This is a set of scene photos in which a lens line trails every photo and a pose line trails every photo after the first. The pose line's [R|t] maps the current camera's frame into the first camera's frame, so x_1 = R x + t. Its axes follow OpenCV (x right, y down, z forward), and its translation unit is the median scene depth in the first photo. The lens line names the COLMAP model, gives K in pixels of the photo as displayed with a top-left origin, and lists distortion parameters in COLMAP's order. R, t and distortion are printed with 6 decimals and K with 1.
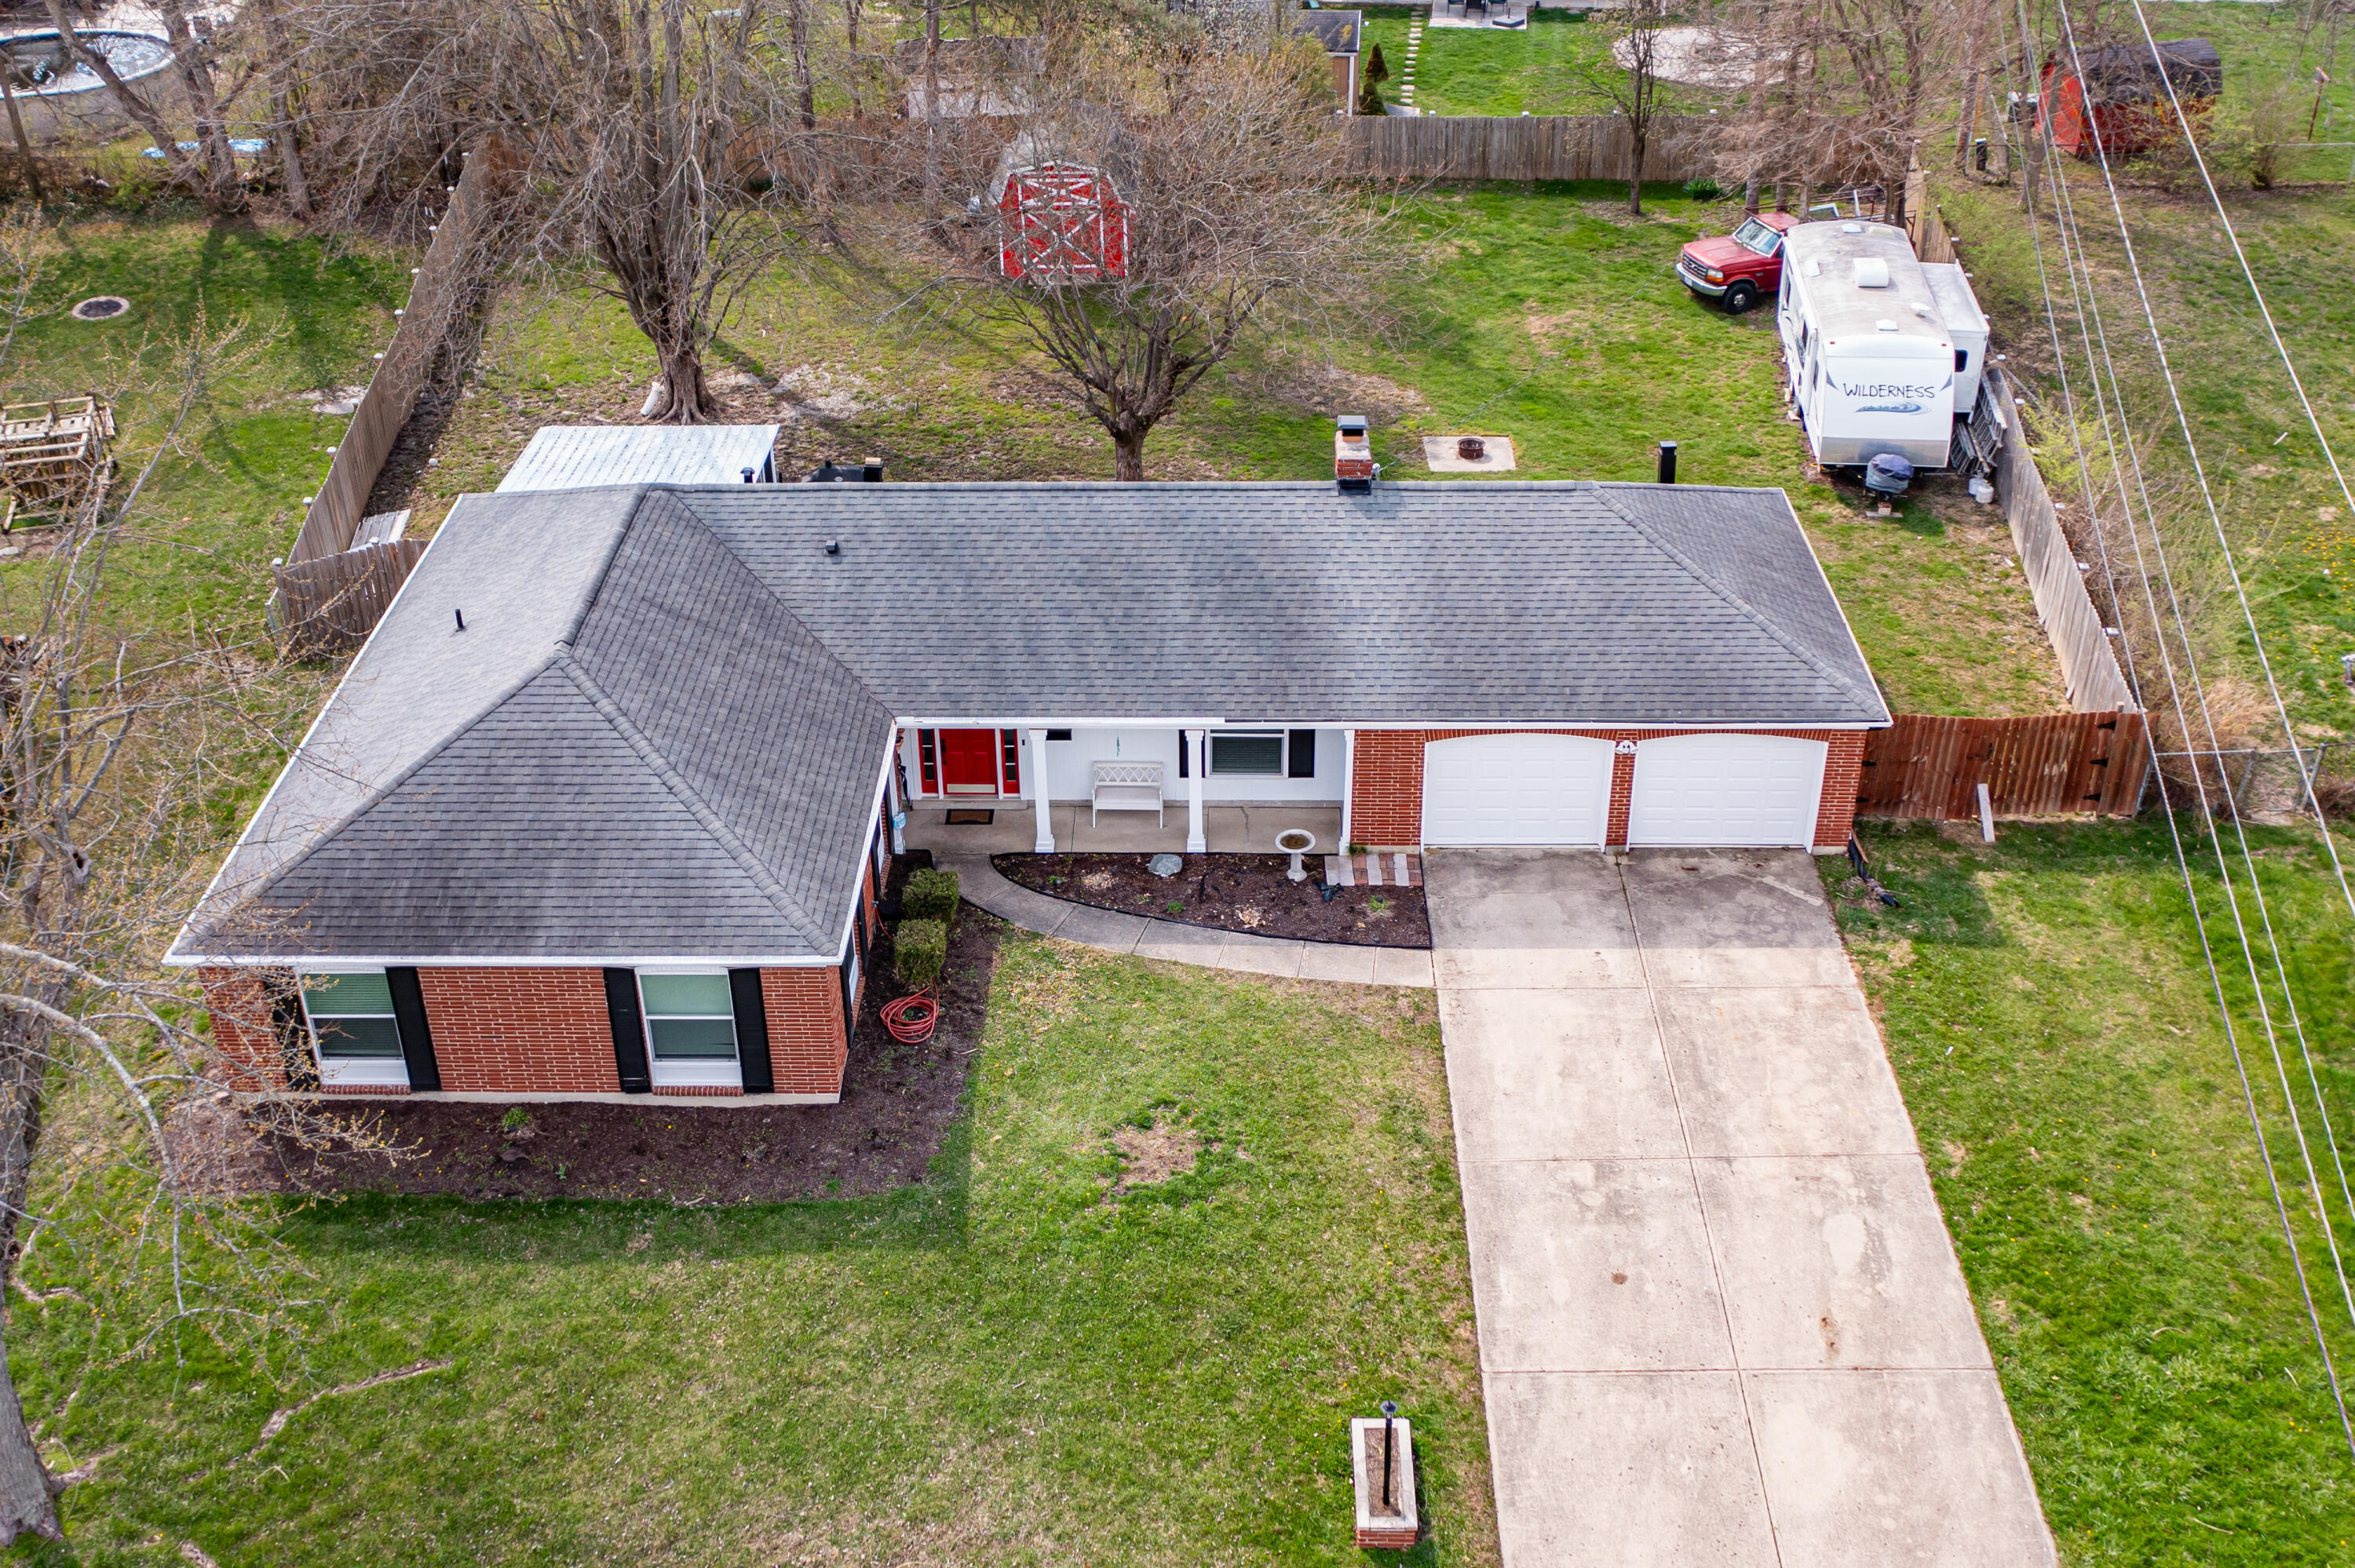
lens RADIAL K [[2121.3, 0, 1138.0], [0, 2121.3, 722.9], [0, 0, 1]] dist [-0.007555, 0.005990]
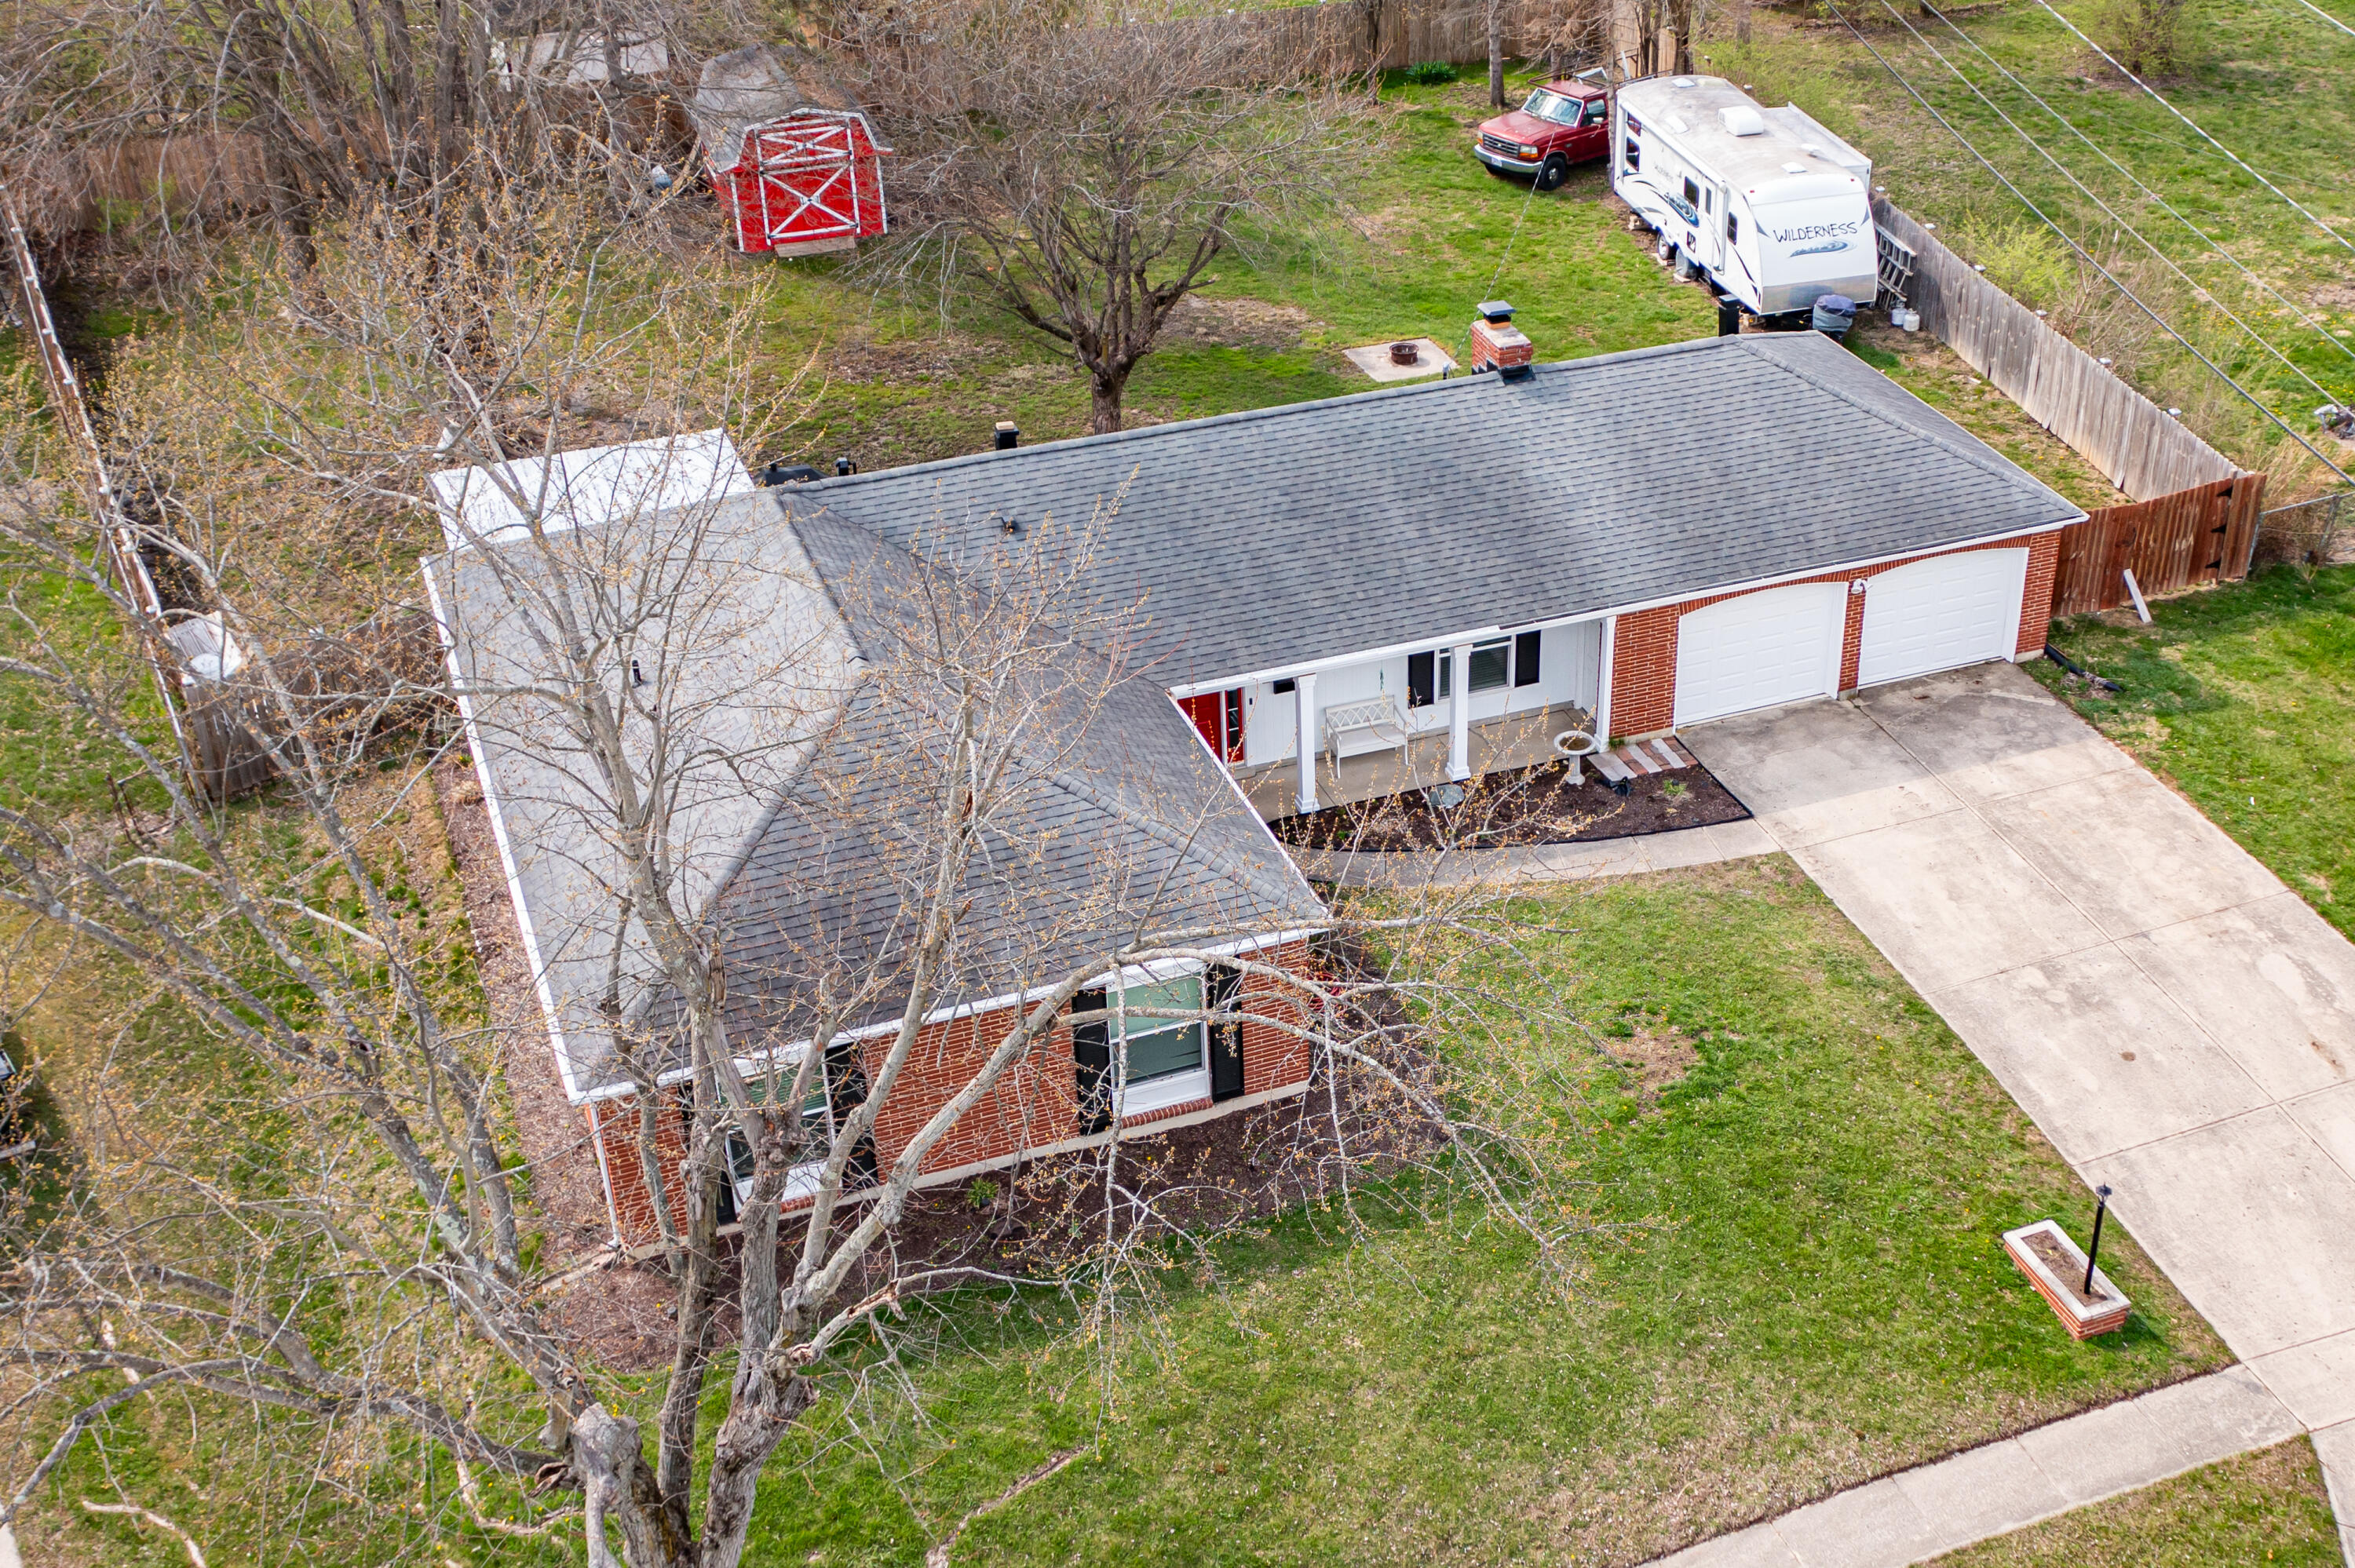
lens RADIAL K [[2486.0, 0, 1177.5], [0, 2486.0, 784.0], [0, 0, 1]] dist [-0.011738, -0.001893]
pose [[0.928825, -0.191338, 0.317290, -0.504878], [0.191627, 0.980990, 0.030611, 0.006341], [-0.317116, 0.032369, 0.947834, 0.000142]]
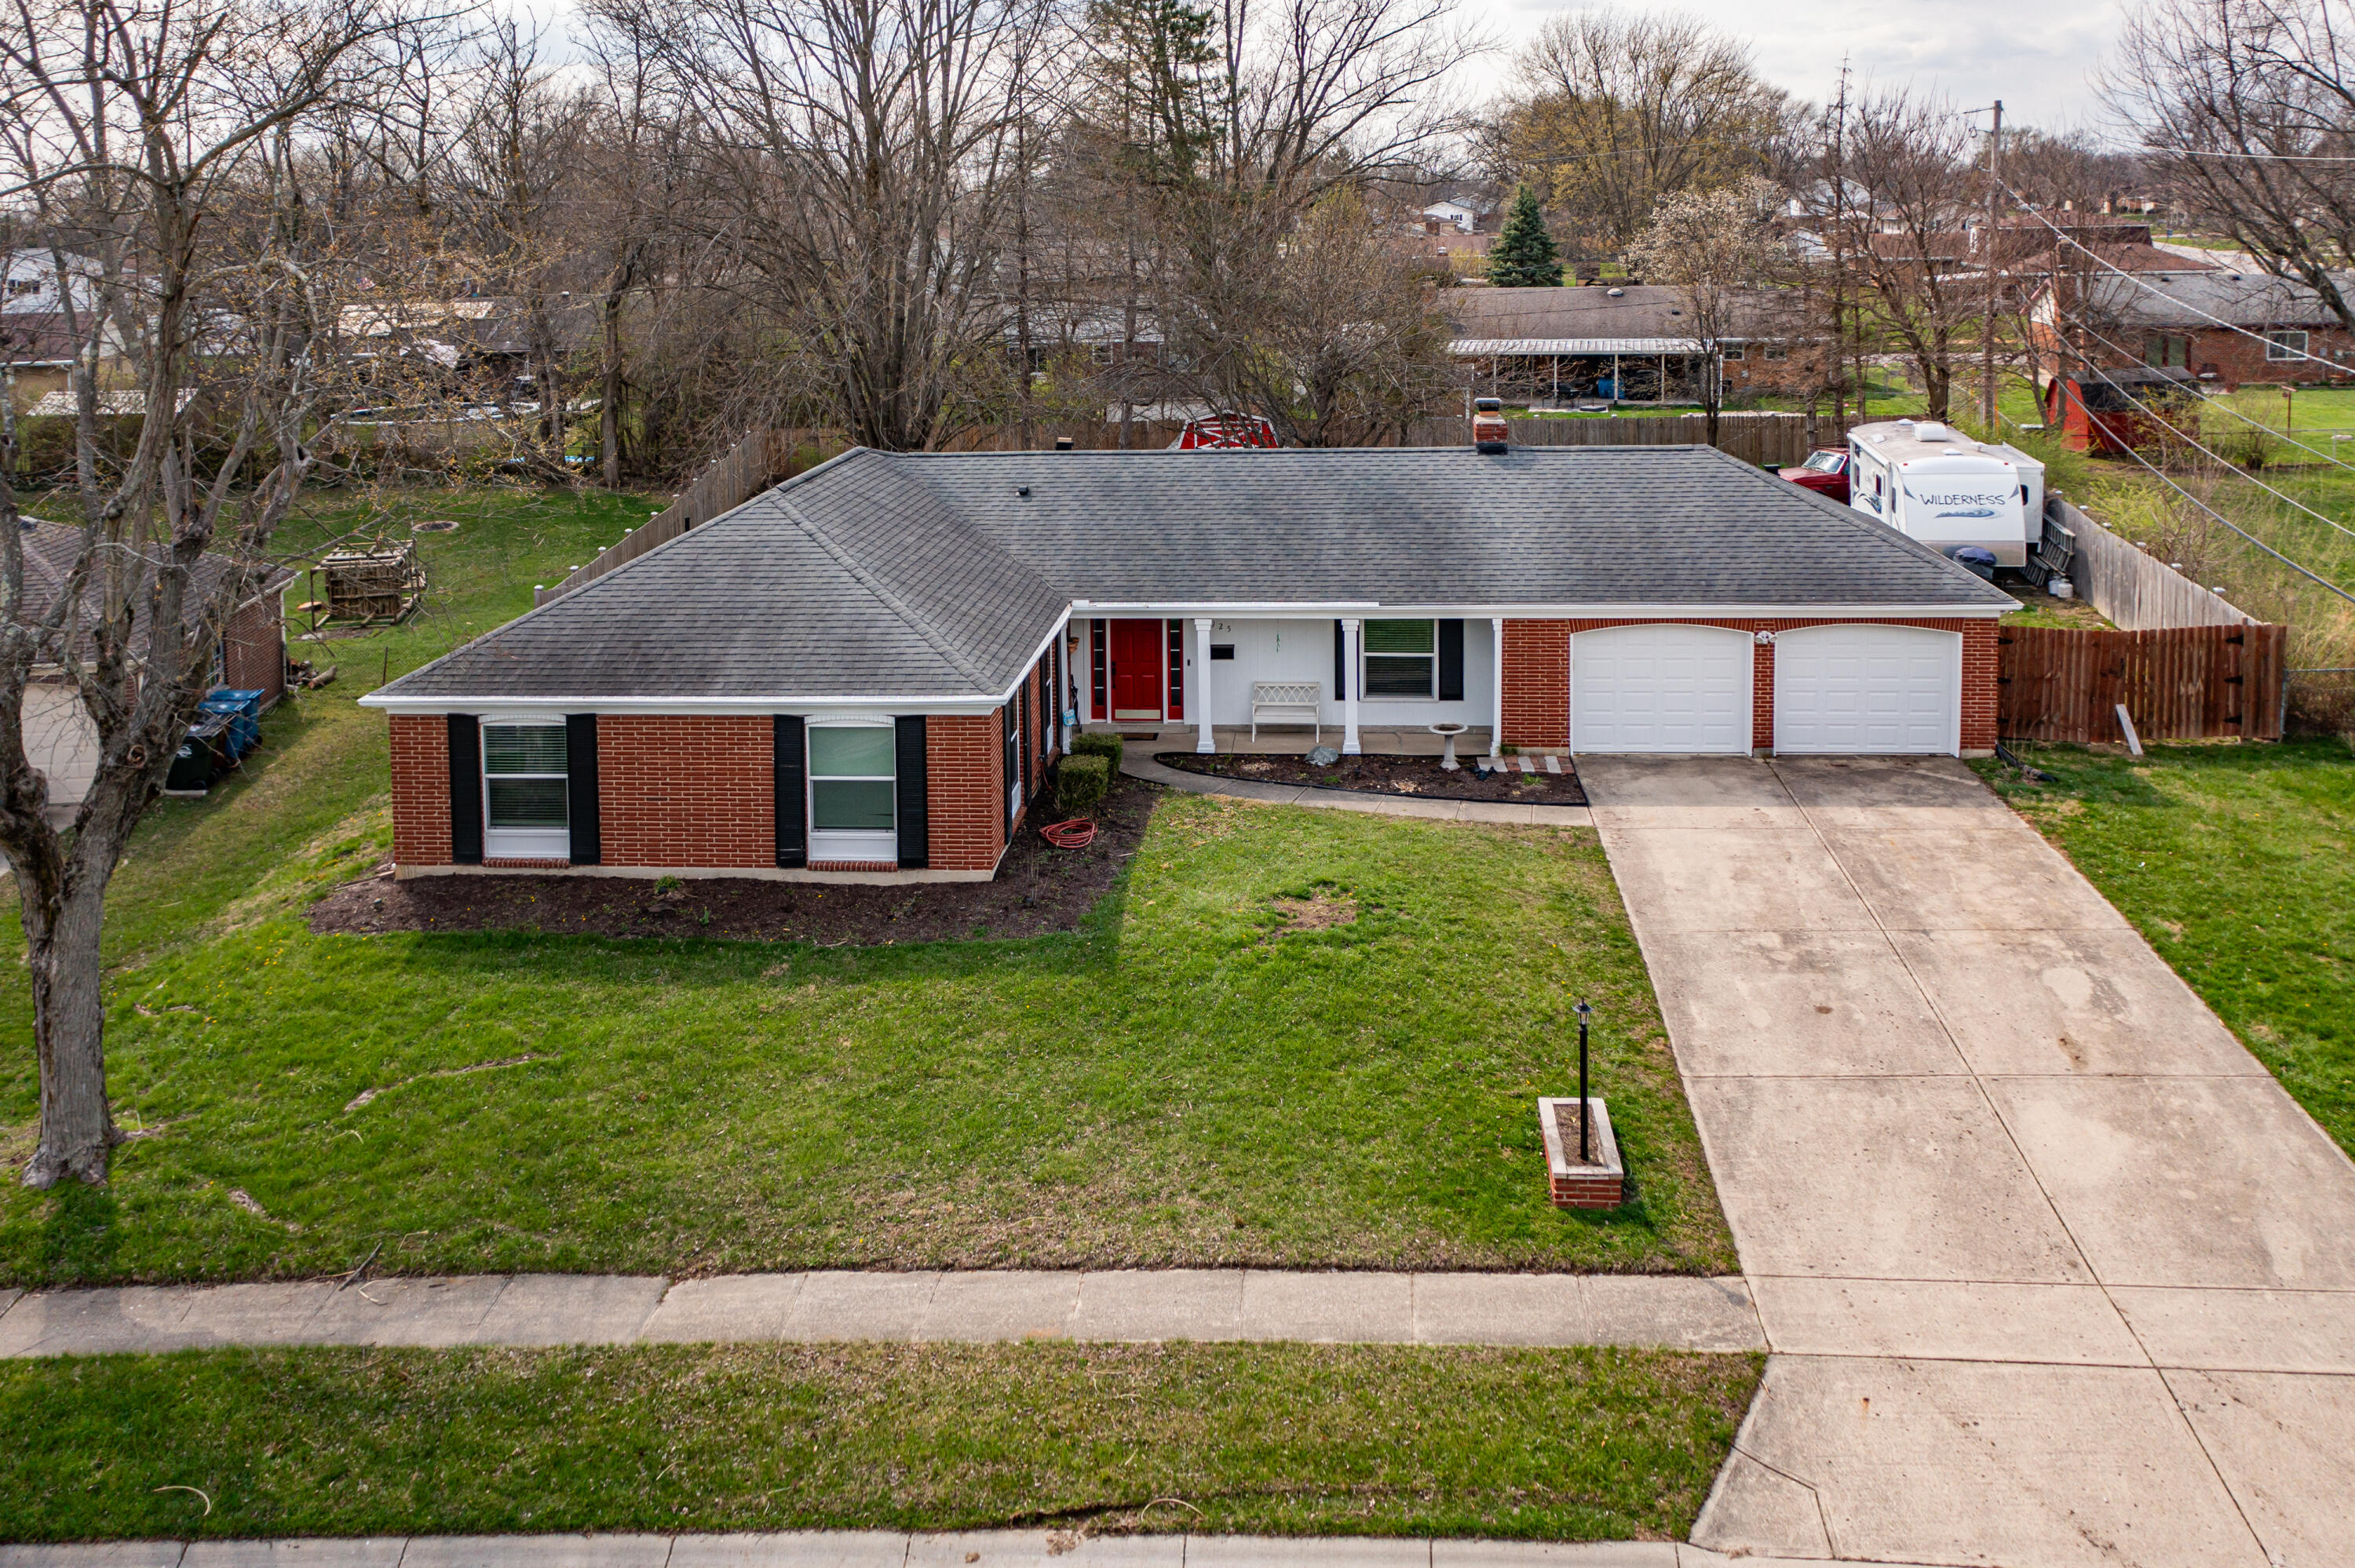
lens RADIAL K [[1757.2, 0, 1182.9], [0, 1757.2, 480.5], [0, 0, 1]] dist [-0.006266, 0.003279]
pose [[0.998140, 0.012599, -0.059651, -0.006096], [-0.035740, 0.913579, -0.405087, 0.334474], [0.049392, 0.406465, 0.912330, 0.182336]]
